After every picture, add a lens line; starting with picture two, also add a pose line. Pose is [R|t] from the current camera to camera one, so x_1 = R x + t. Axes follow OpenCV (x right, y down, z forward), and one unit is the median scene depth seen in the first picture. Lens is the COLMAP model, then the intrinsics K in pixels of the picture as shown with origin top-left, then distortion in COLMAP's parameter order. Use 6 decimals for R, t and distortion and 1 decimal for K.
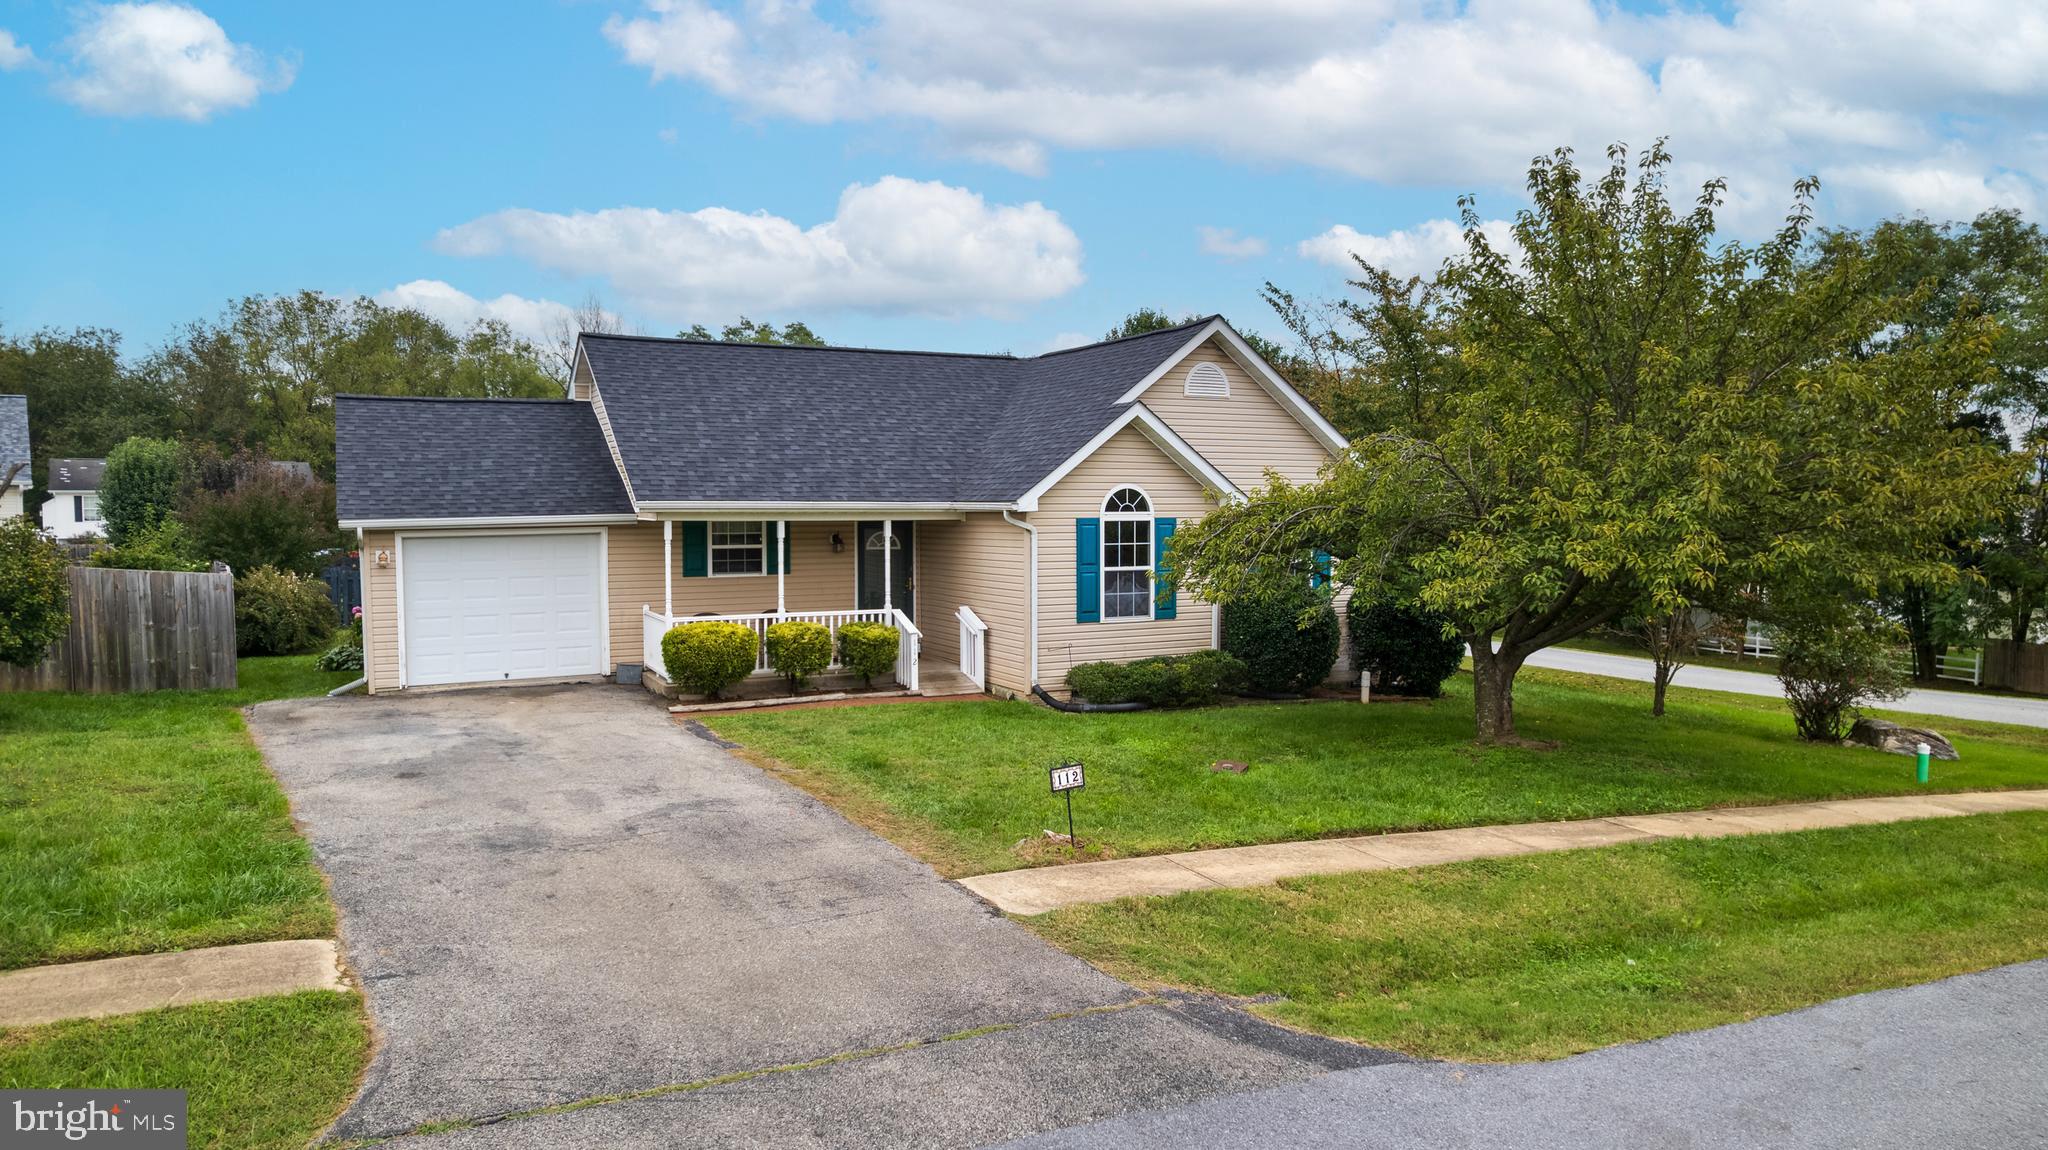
lens RADIAL K [[1301.3, 0, 1024.0], [0, 1301.3, 575.0], [0, 0, 1]] dist [-0.063013, 0.049411]
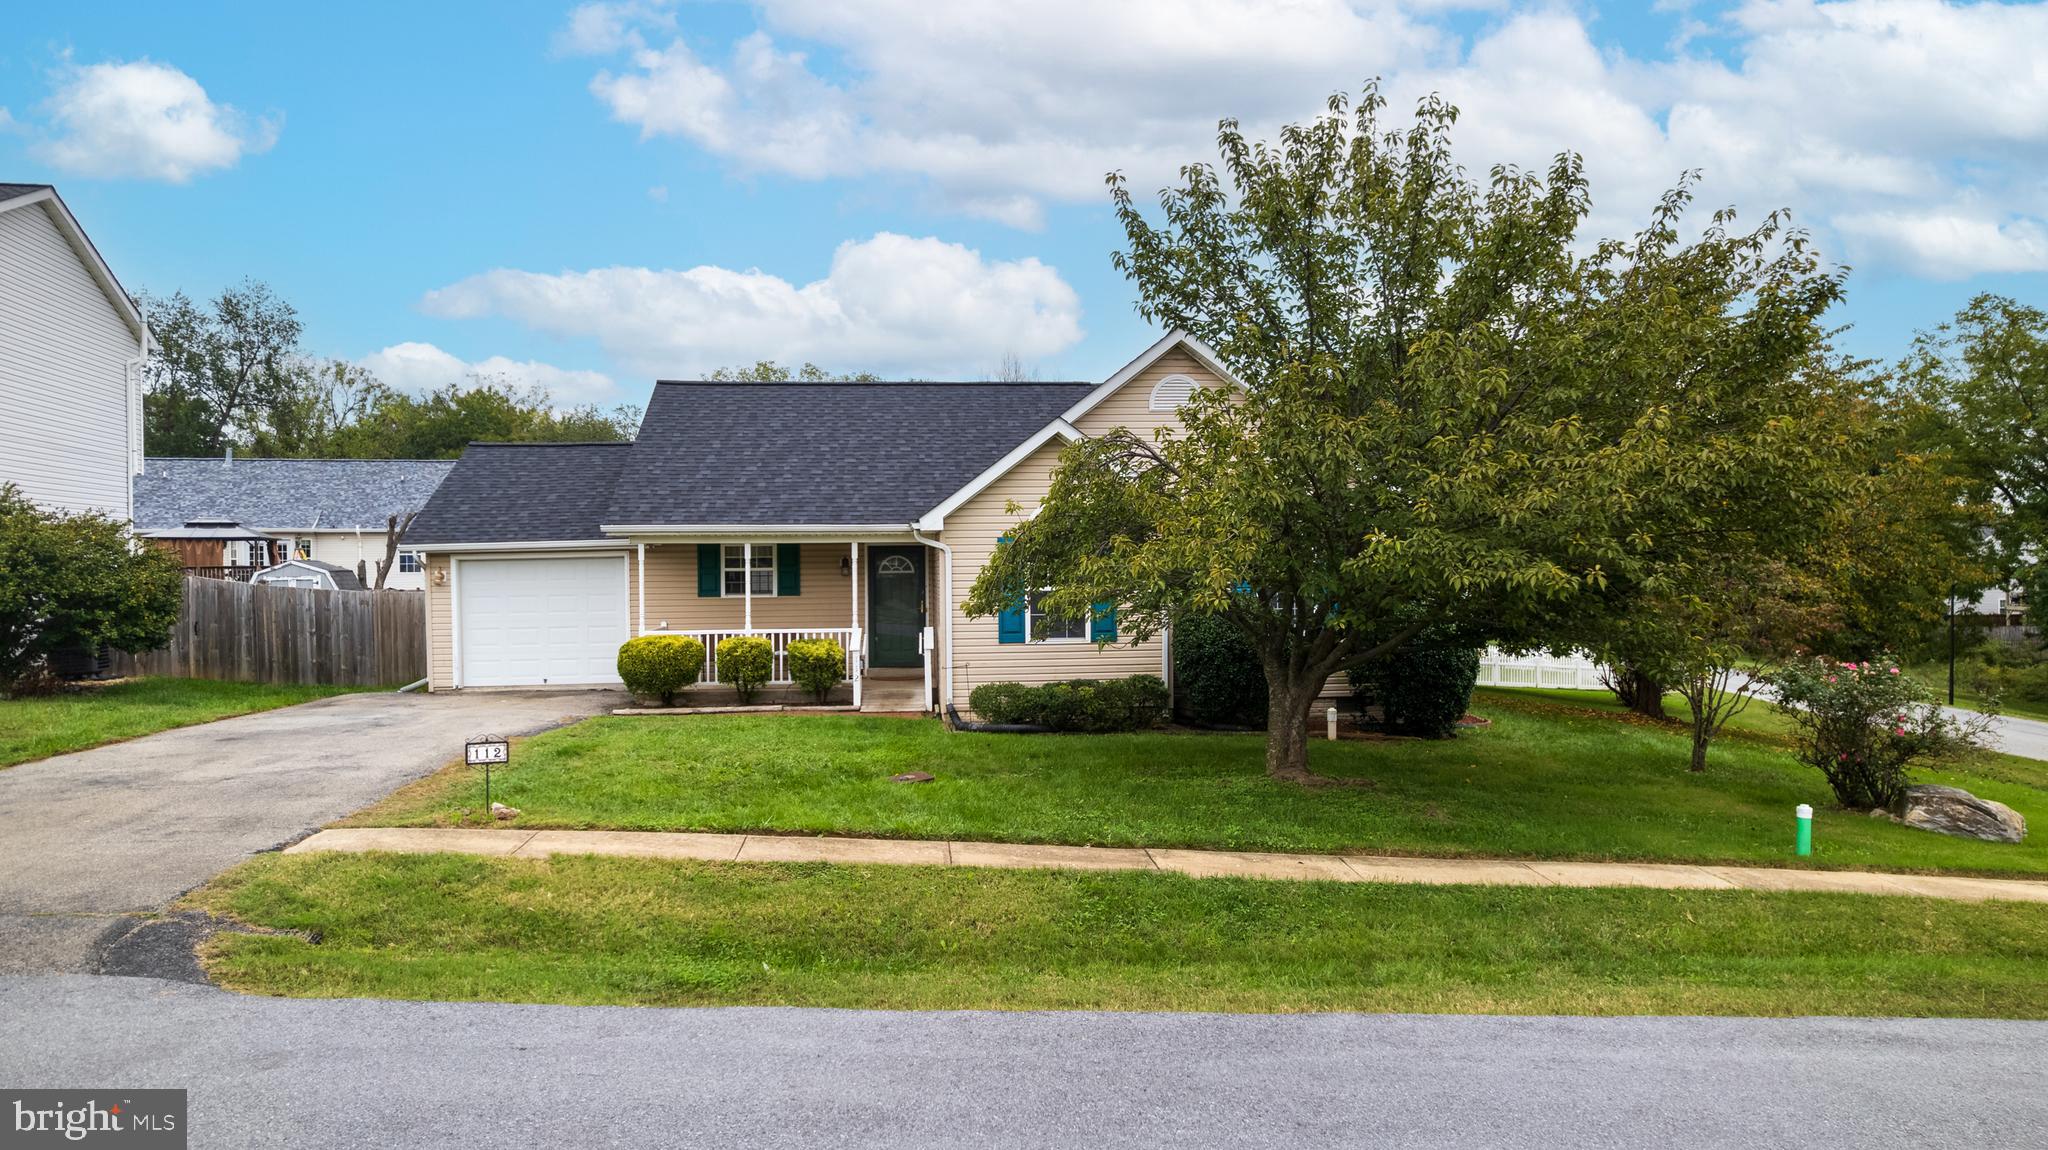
lens RADIAL K [[1299.6, 0, 1024.0], [0, 1299.6, 575.0], [0, 0, 1]] dist [-0.042595, 0.002346]
pose [[0.933072, -0.002585, -0.359681, 0.412828], [-0.009236, 0.999472, -0.031140, 0.016019], [0.359572, 0.032378, 0.932555, 0.077403]]
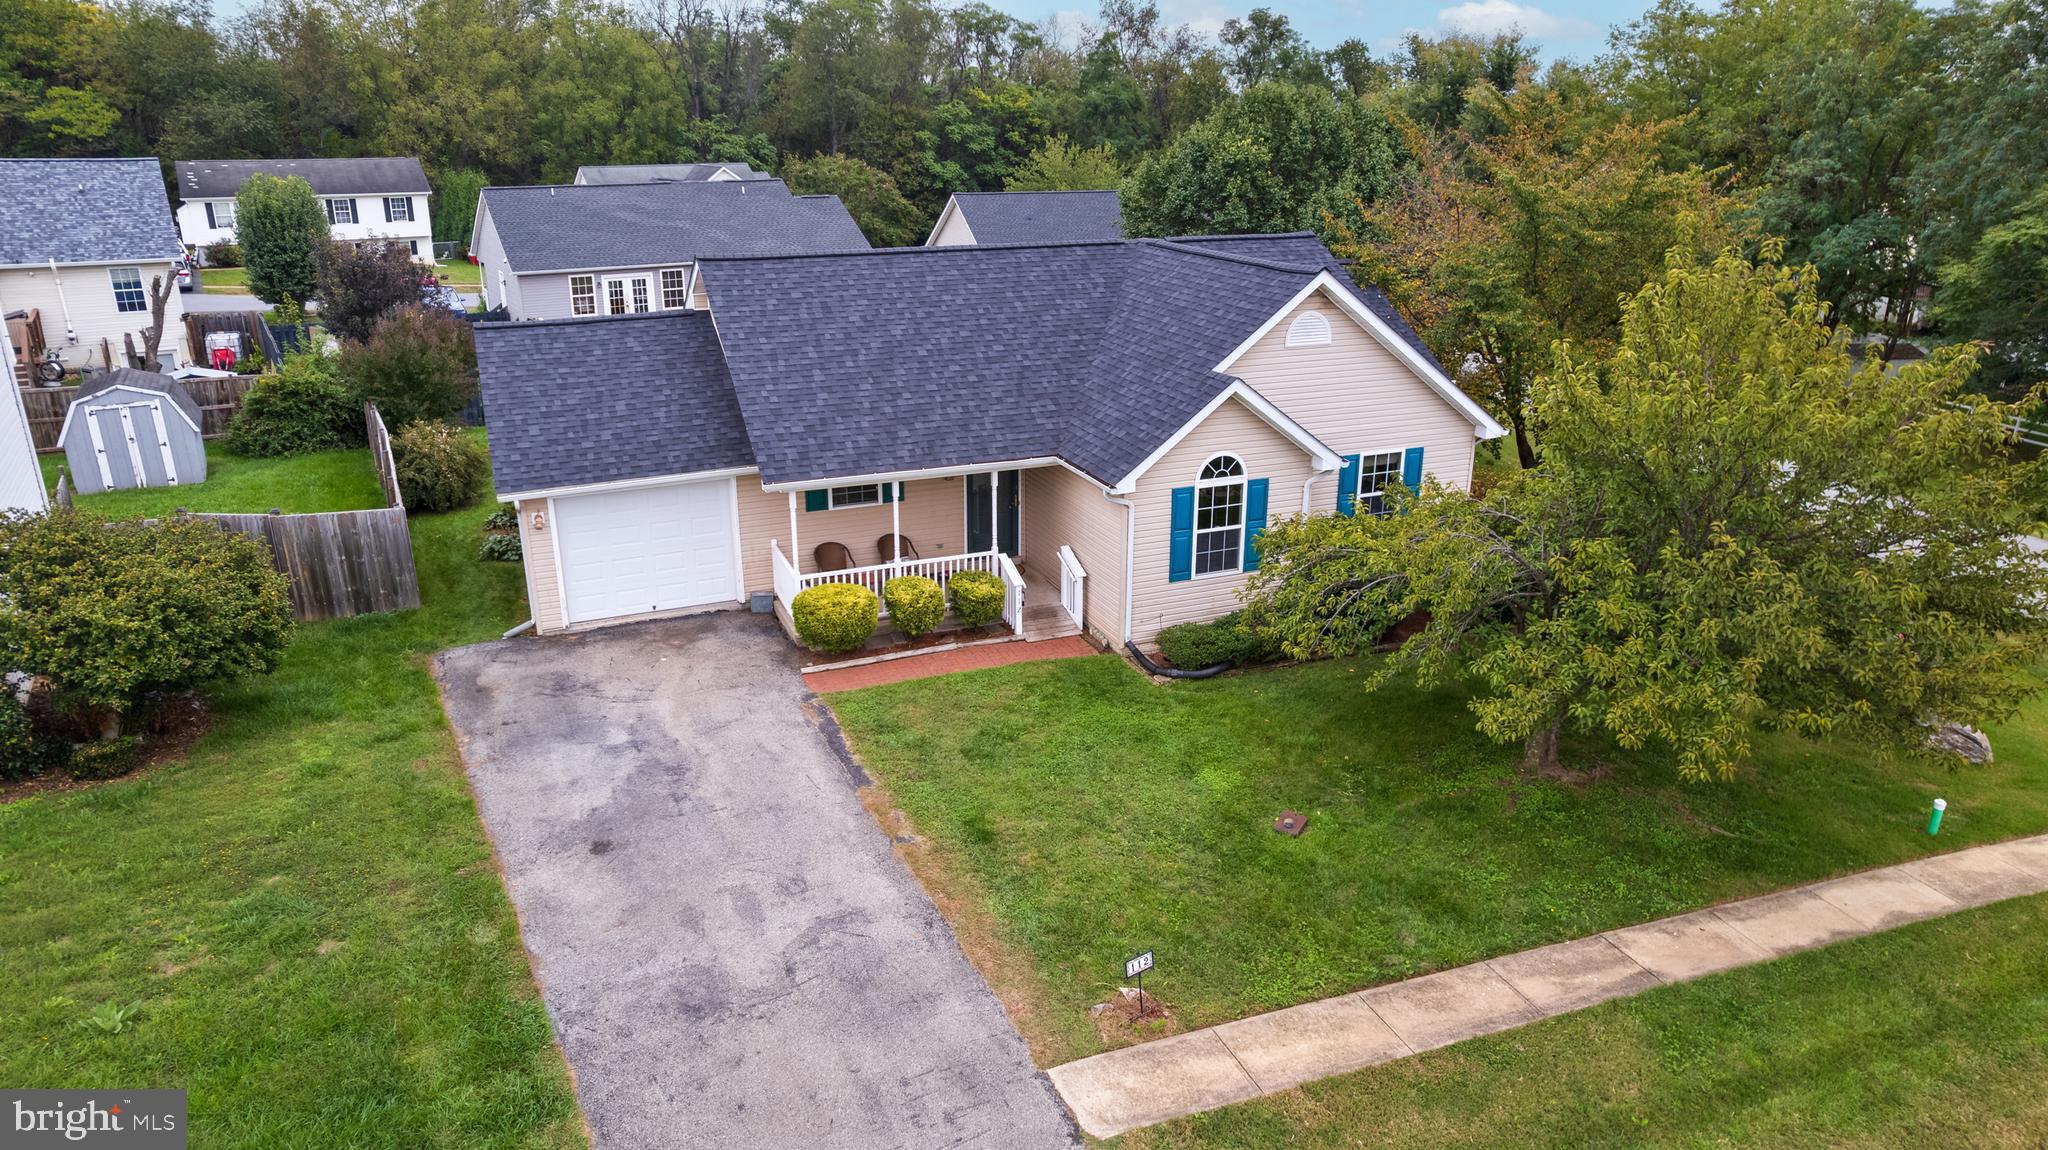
lens RADIAL K [[1299.6, 0, 1024.0], [0, 1299.6, 575.0], [0, 0, 1]] dist [-0.042595, 0.002346]
pose [[0.996526, 0.030297, -0.077577, 0.004114], [-0.007498, 0.960341, 0.278727, -0.265347], [0.082945, -0.277177, 0.957232, -0.039072]]
